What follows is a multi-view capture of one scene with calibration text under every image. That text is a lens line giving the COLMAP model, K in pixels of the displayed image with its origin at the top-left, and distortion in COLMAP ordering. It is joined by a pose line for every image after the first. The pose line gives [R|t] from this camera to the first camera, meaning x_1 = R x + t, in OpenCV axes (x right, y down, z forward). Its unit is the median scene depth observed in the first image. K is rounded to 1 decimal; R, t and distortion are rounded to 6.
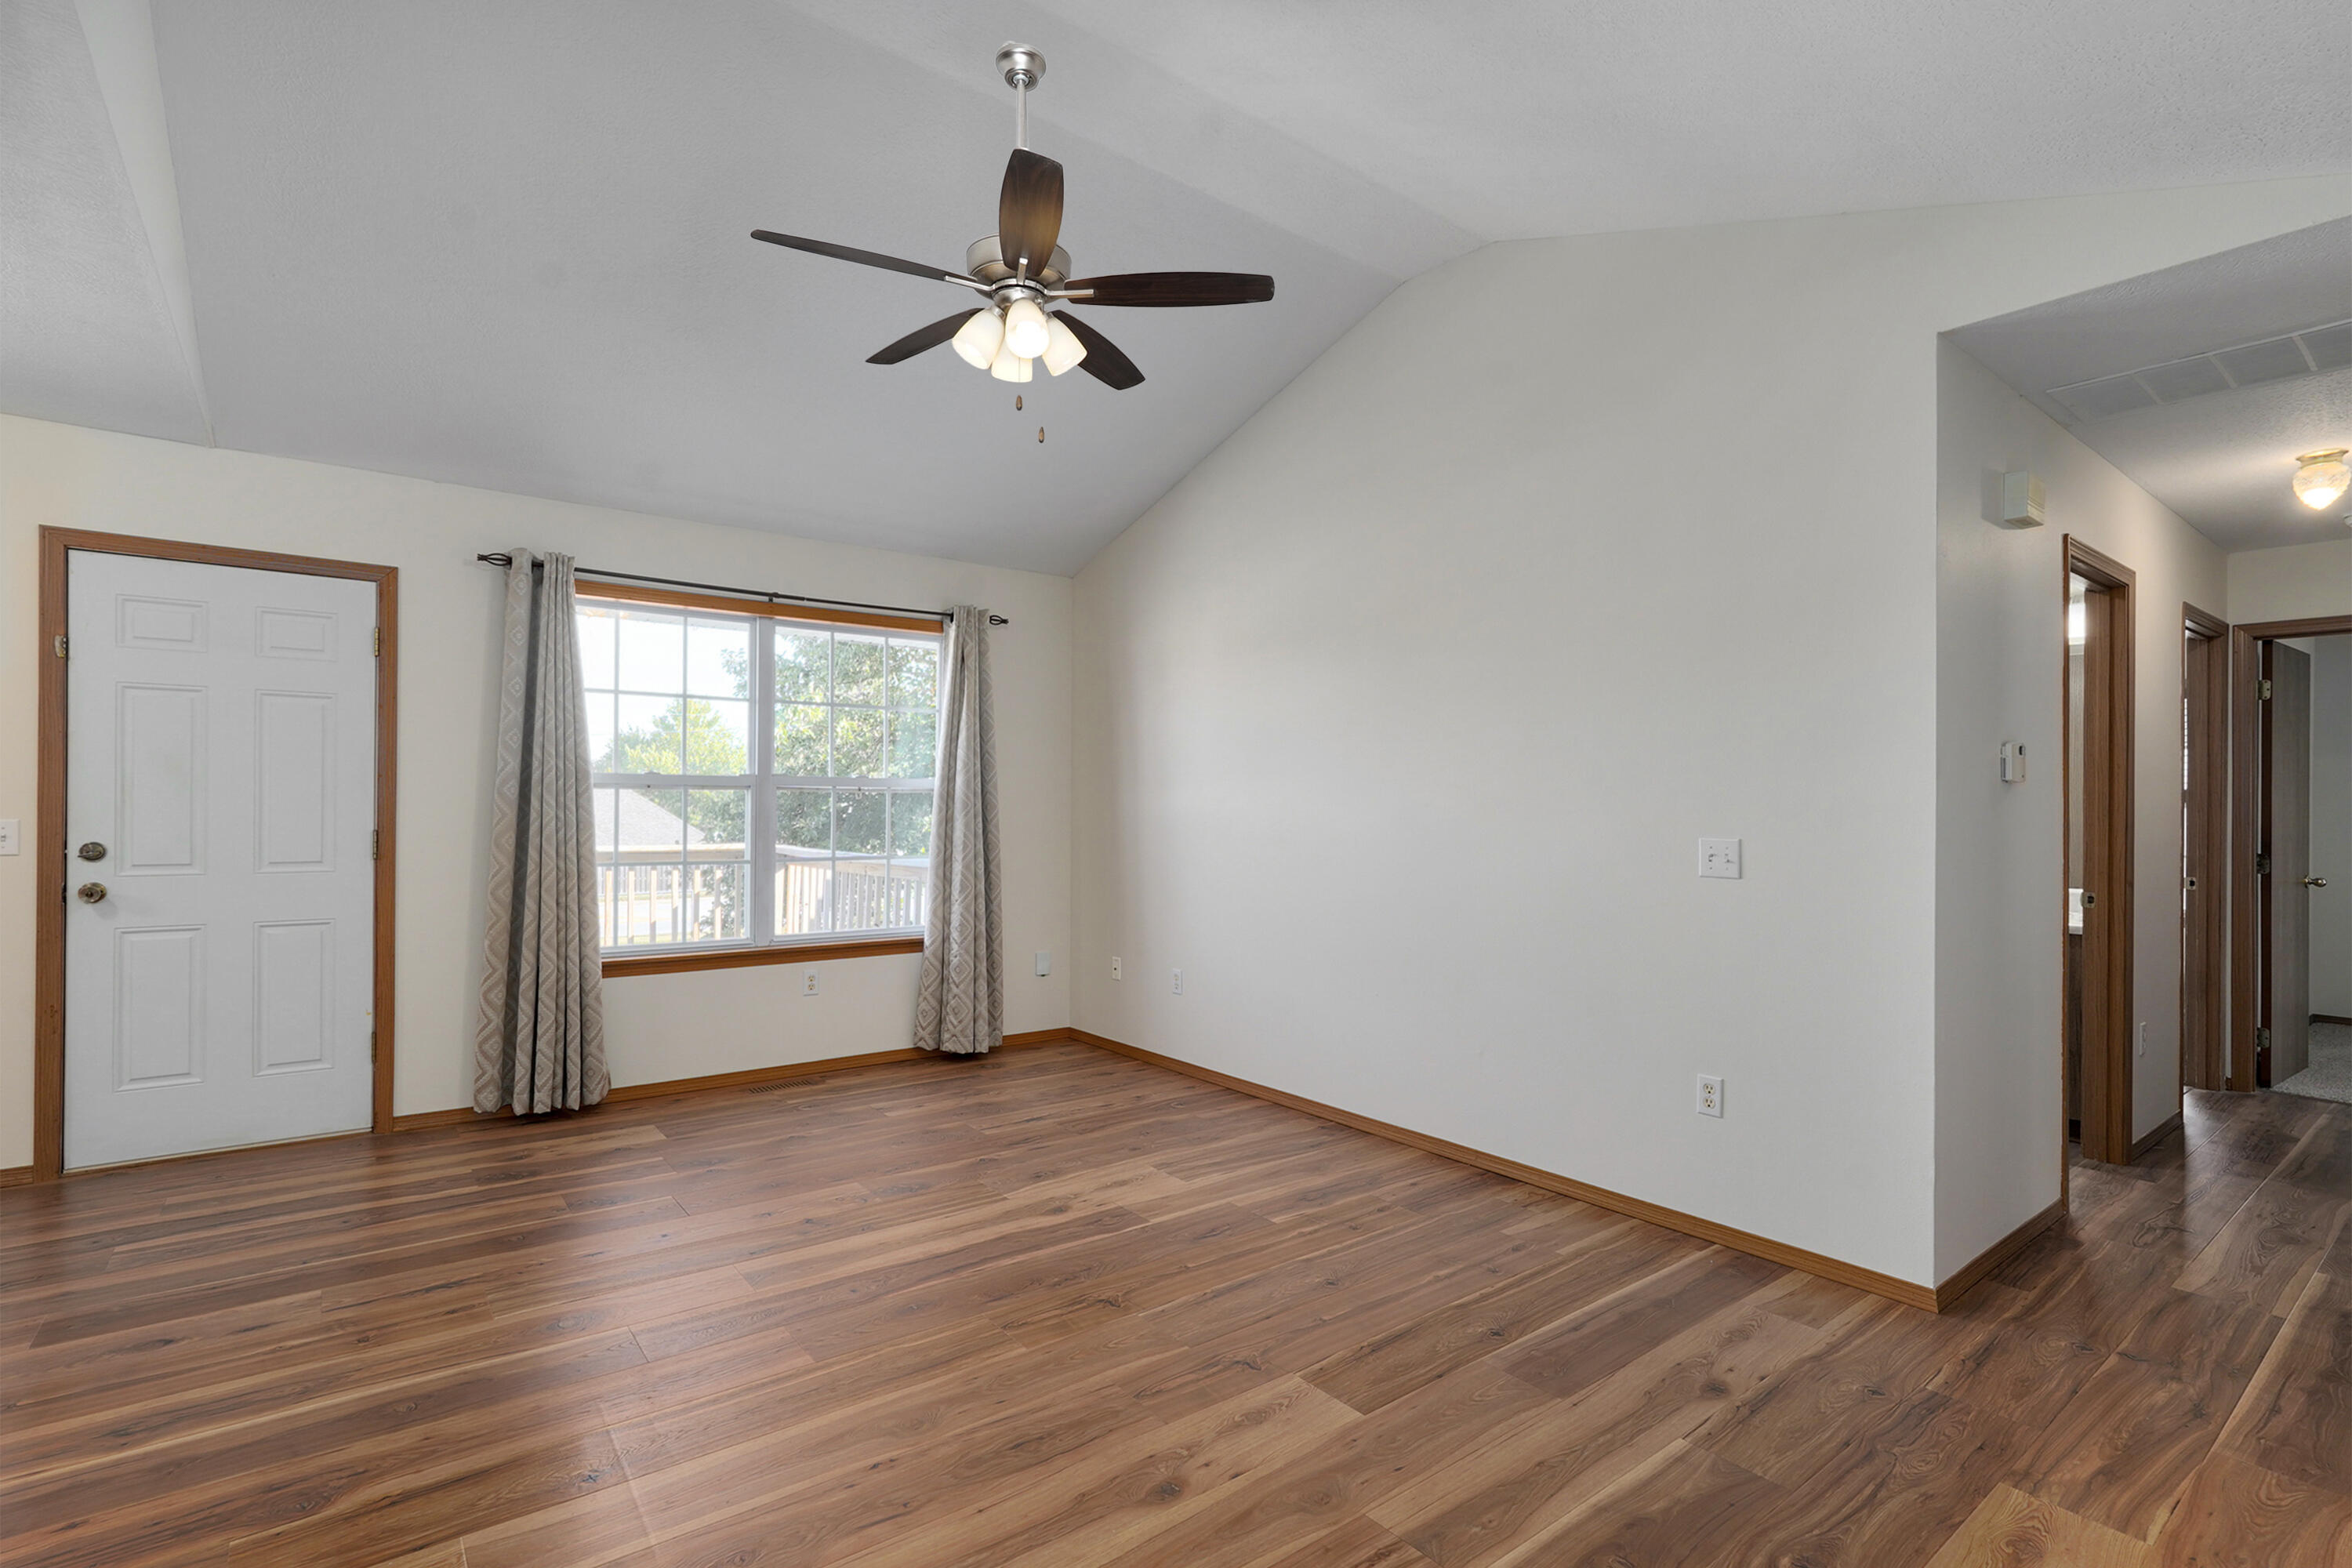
lens RADIAL K [[1119.9, 0, 1182.4], [0, 1119.9, 784.6], [0, 0, 1]] dist [-0.013907, 0.002563]
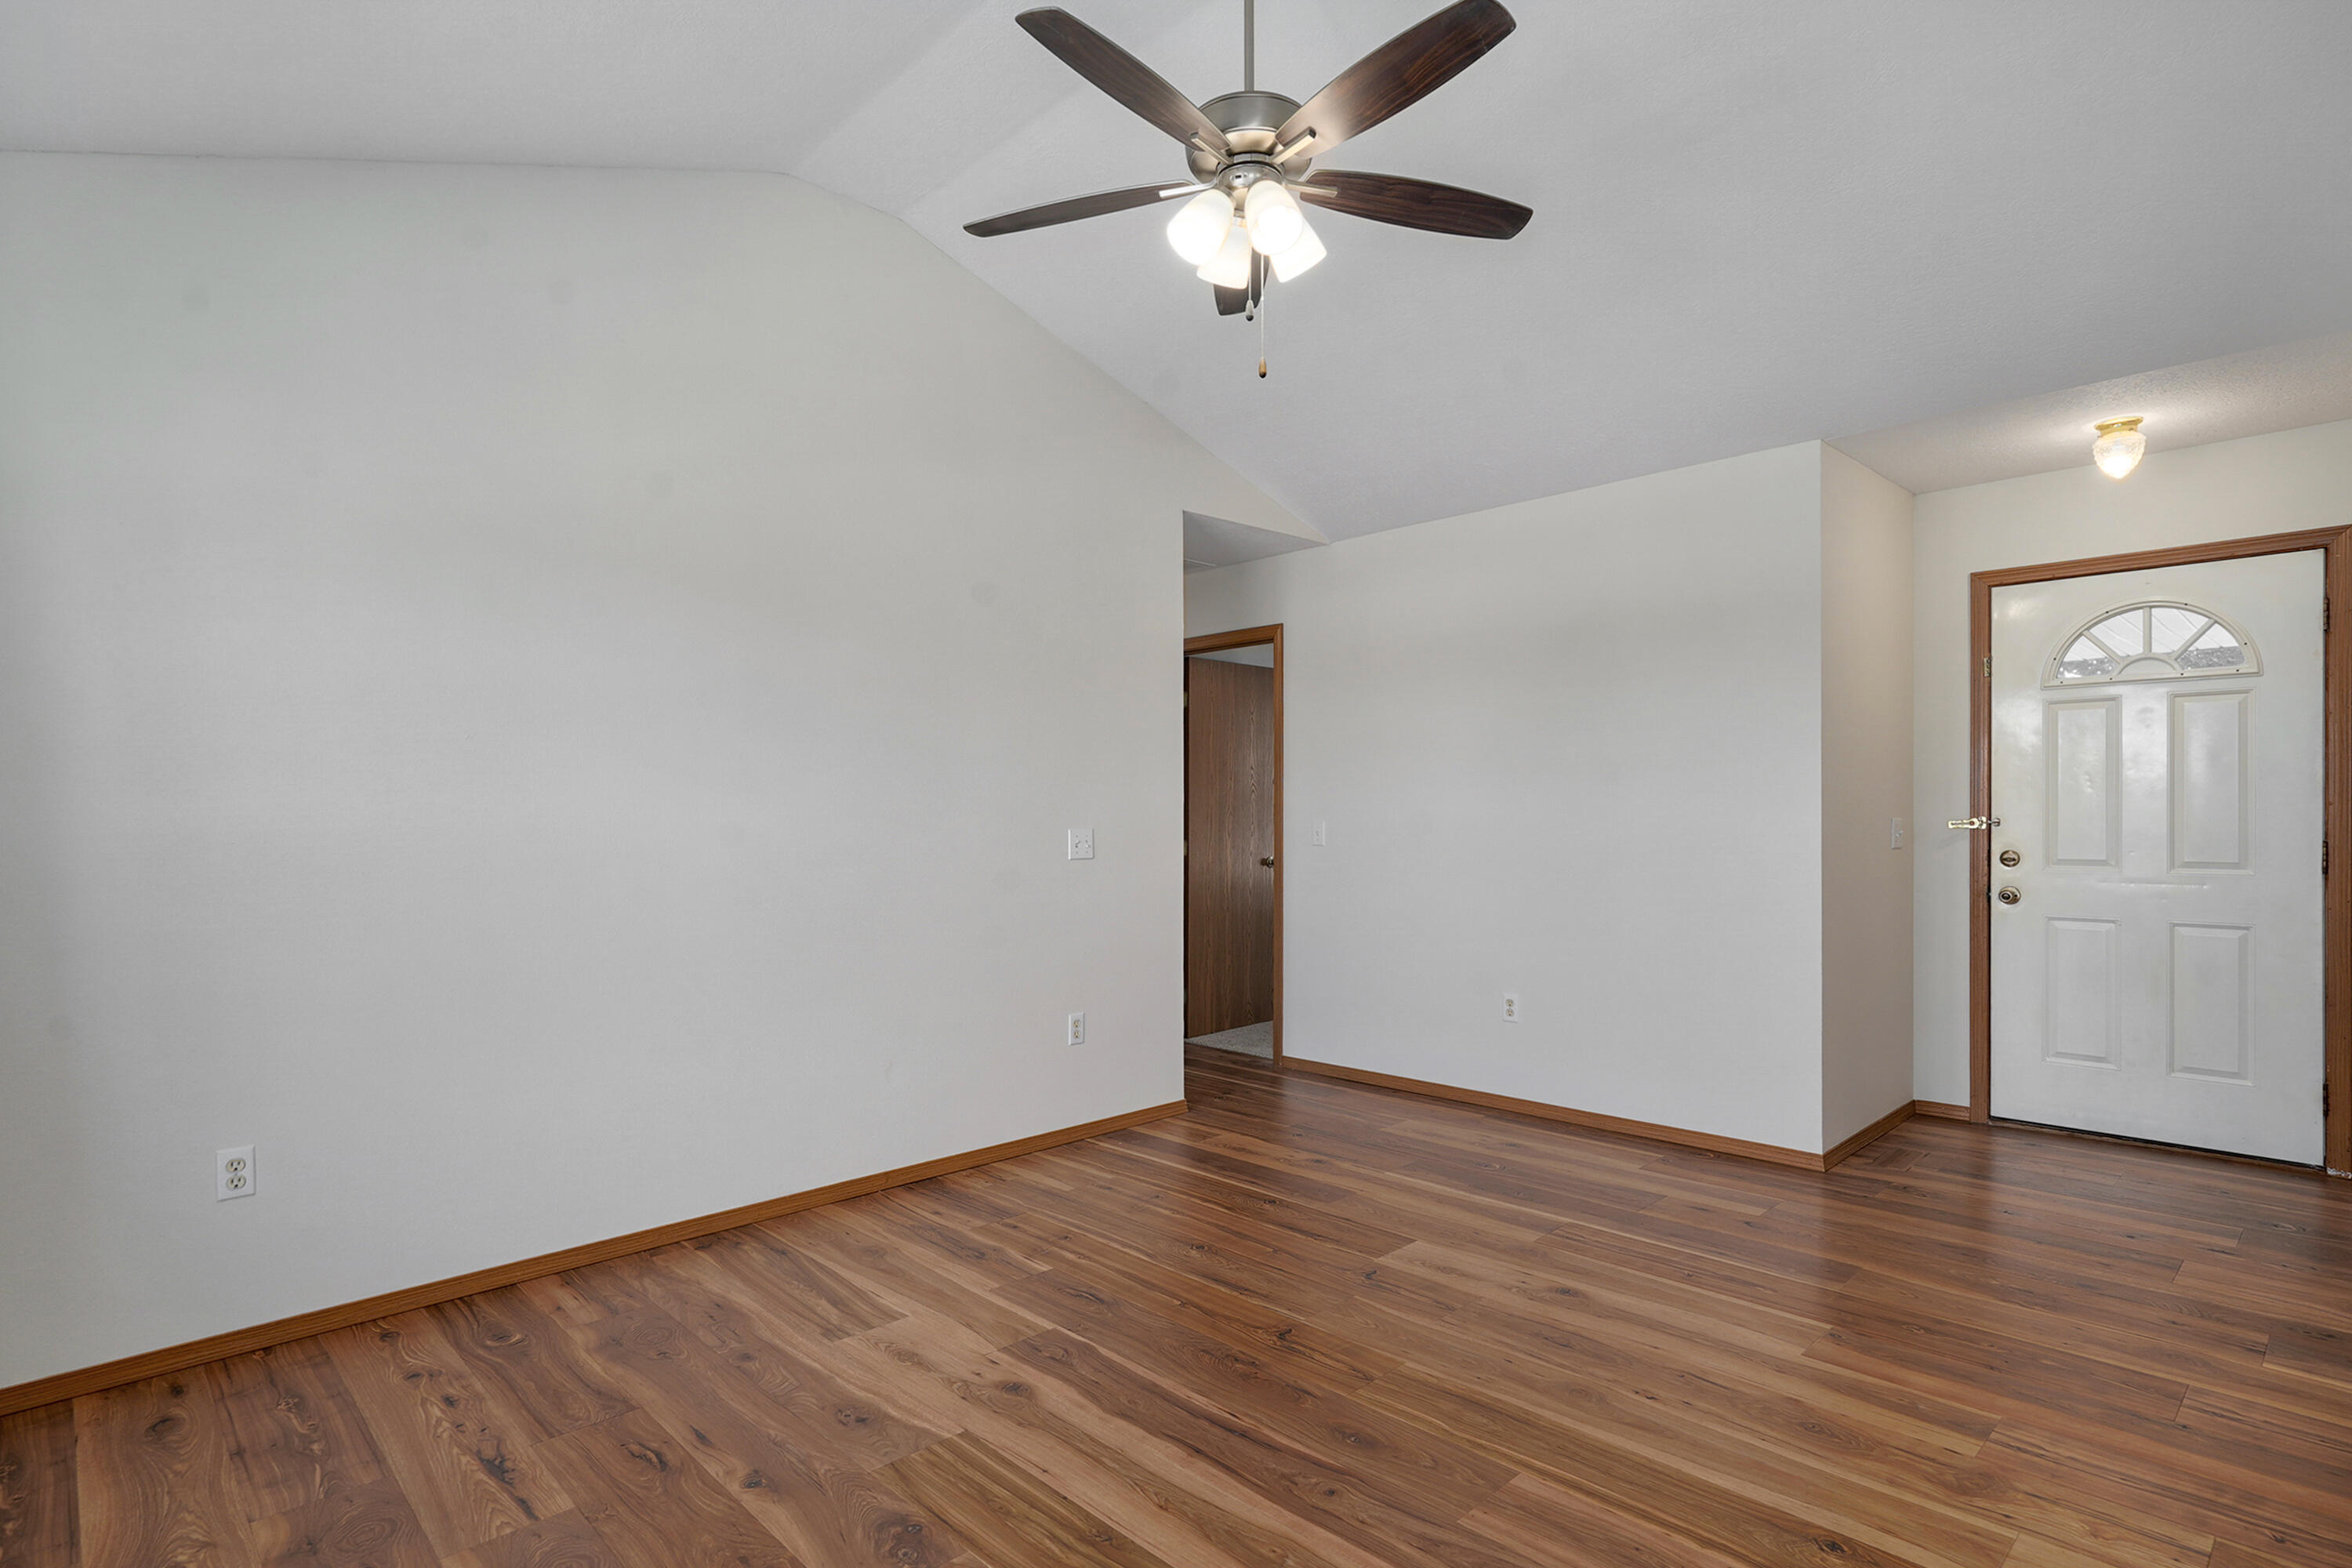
lens RADIAL K [[1193.5, 0, 1152.2], [0, 1193.5, 805.2], [0, 0, 1]] dist [-0.013374, 0.005073]
pose [[-0.095357, -0.007010, 0.995418, -0.802255], [-0.007890, 0.999949, 0.006286, 0.009337], [-0.995412, -0.007255, -0.095407, 0.922907]]
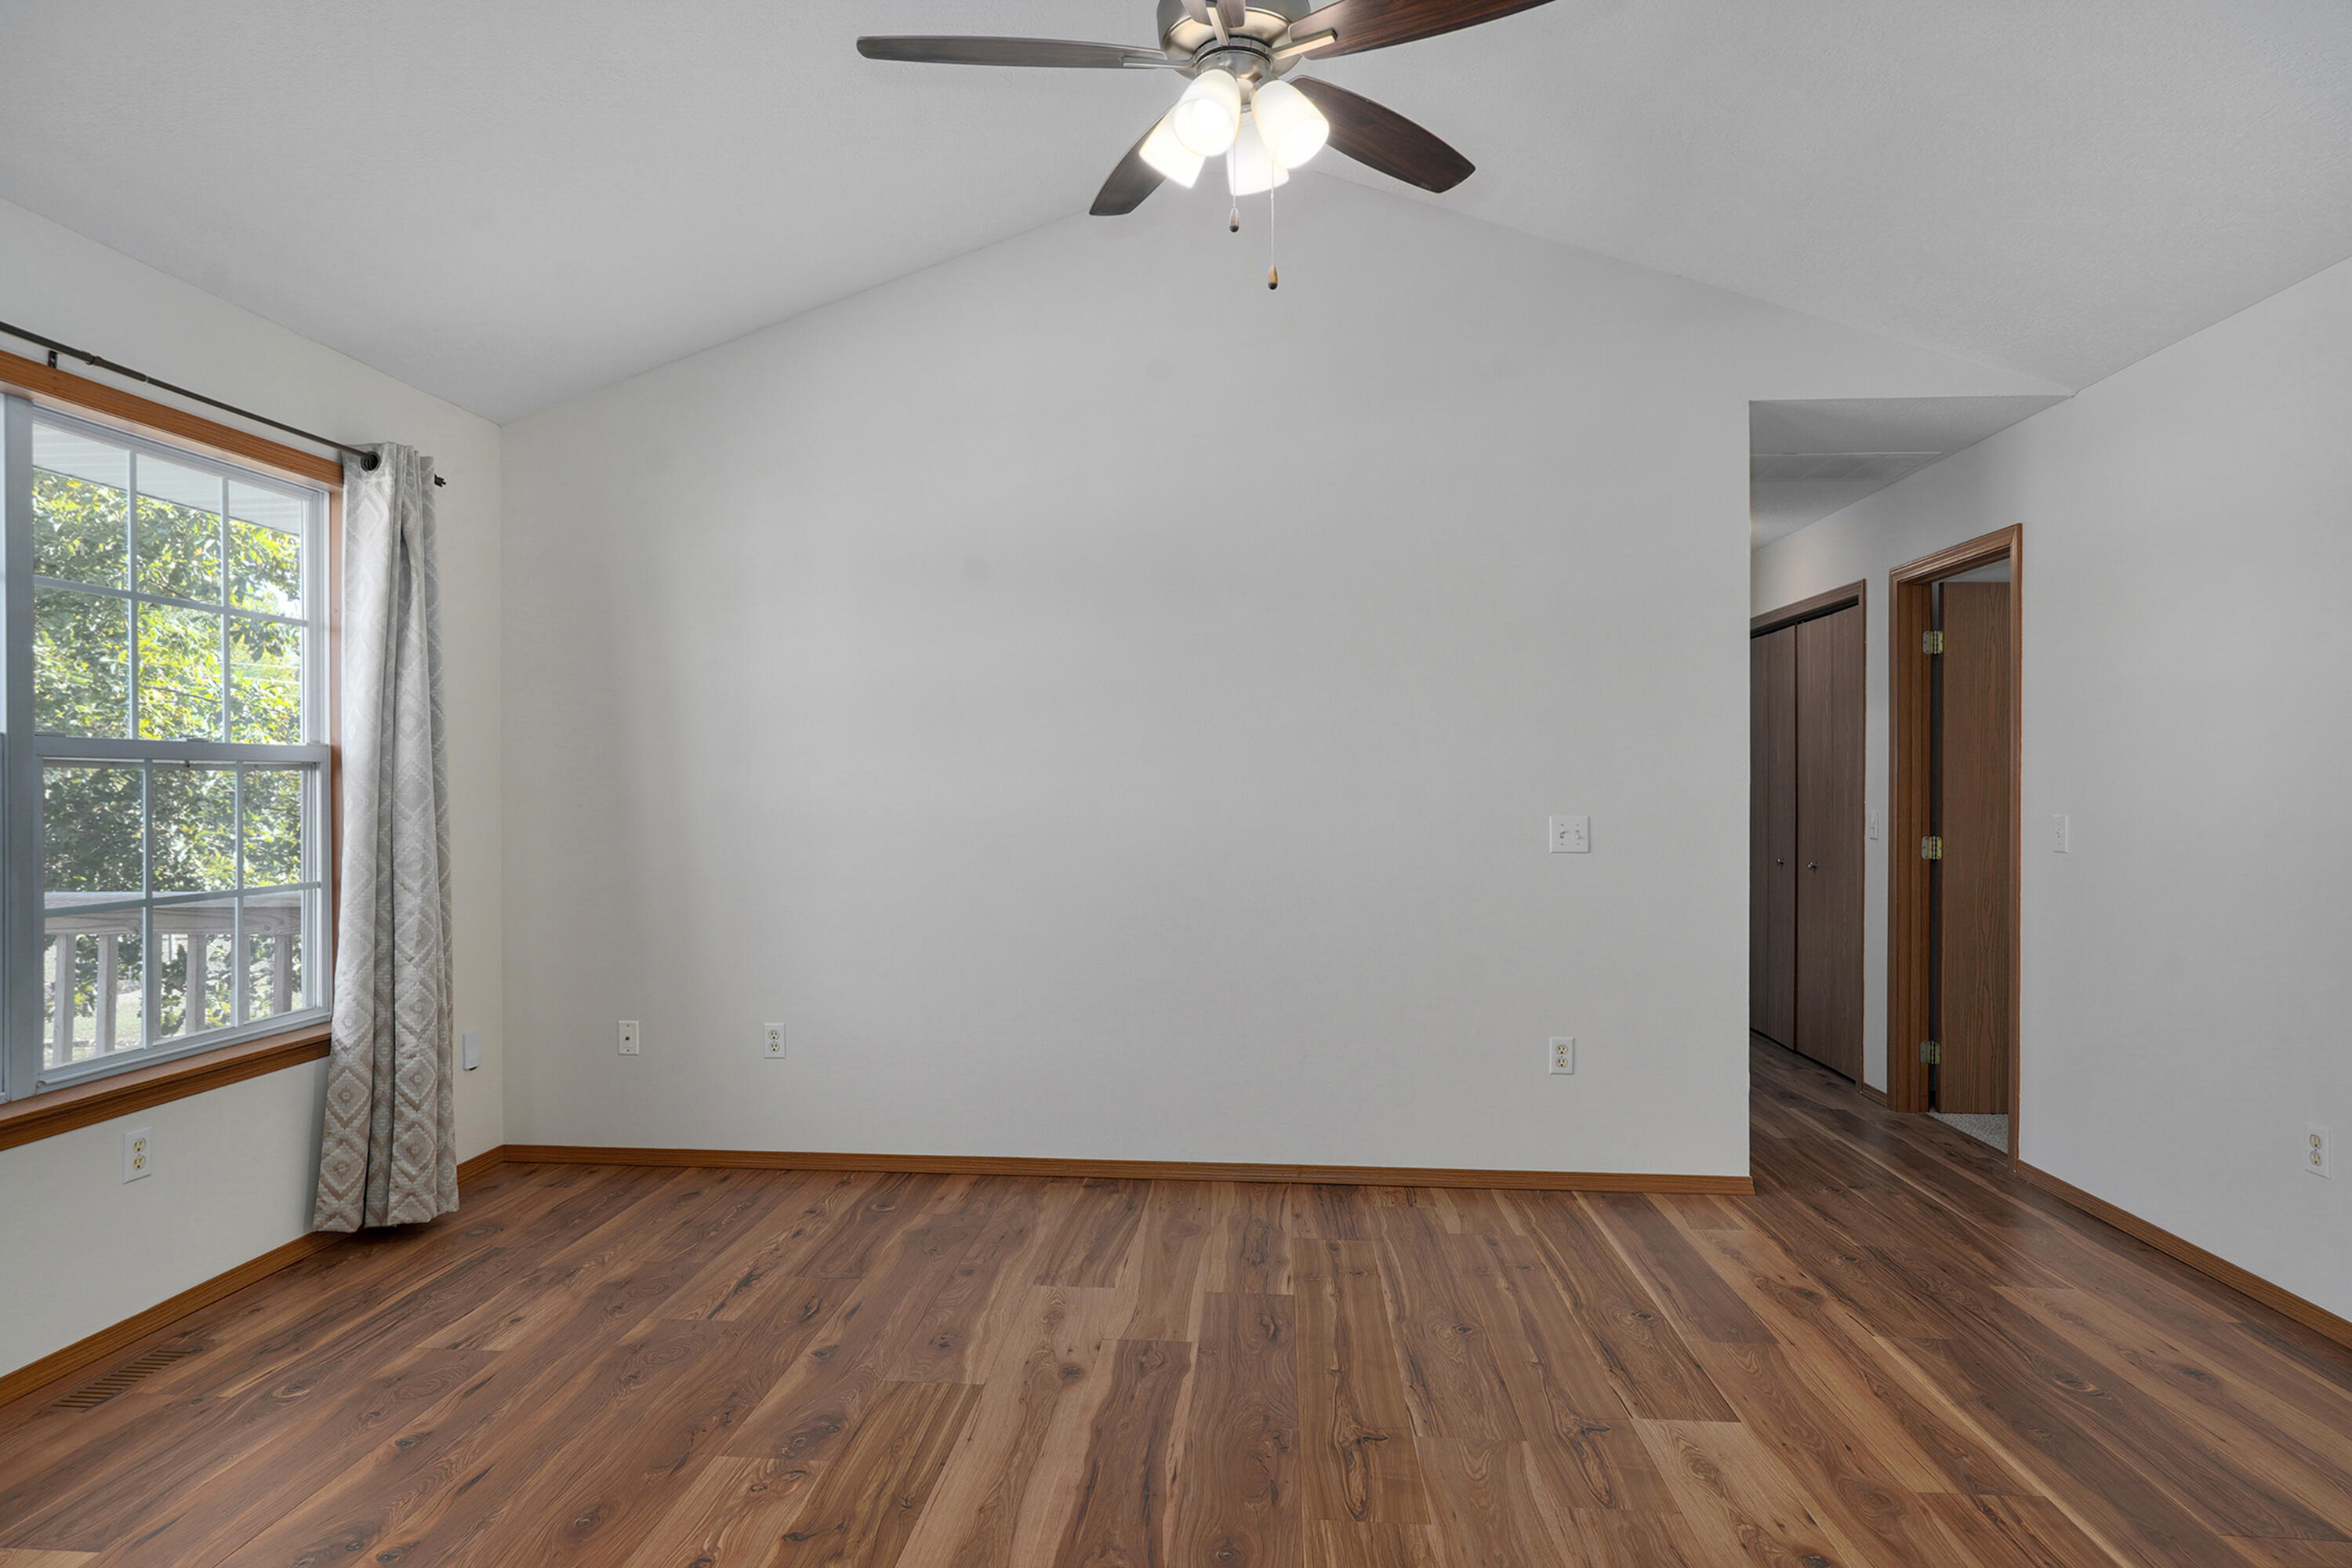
lens RADIAL K [[1306.0, 0, 1174.6], [0, 1306.0, 764.4], [0, 0, 1]] dist [-0.011240, 0.003856]
pose [[0.673148, 0.004054, 0.739496, -0.627400], [-0.009034, 0.999955, 0.002741, -0.002143], [-0.739452, -0.008526, 0.673155, 0.380397]]
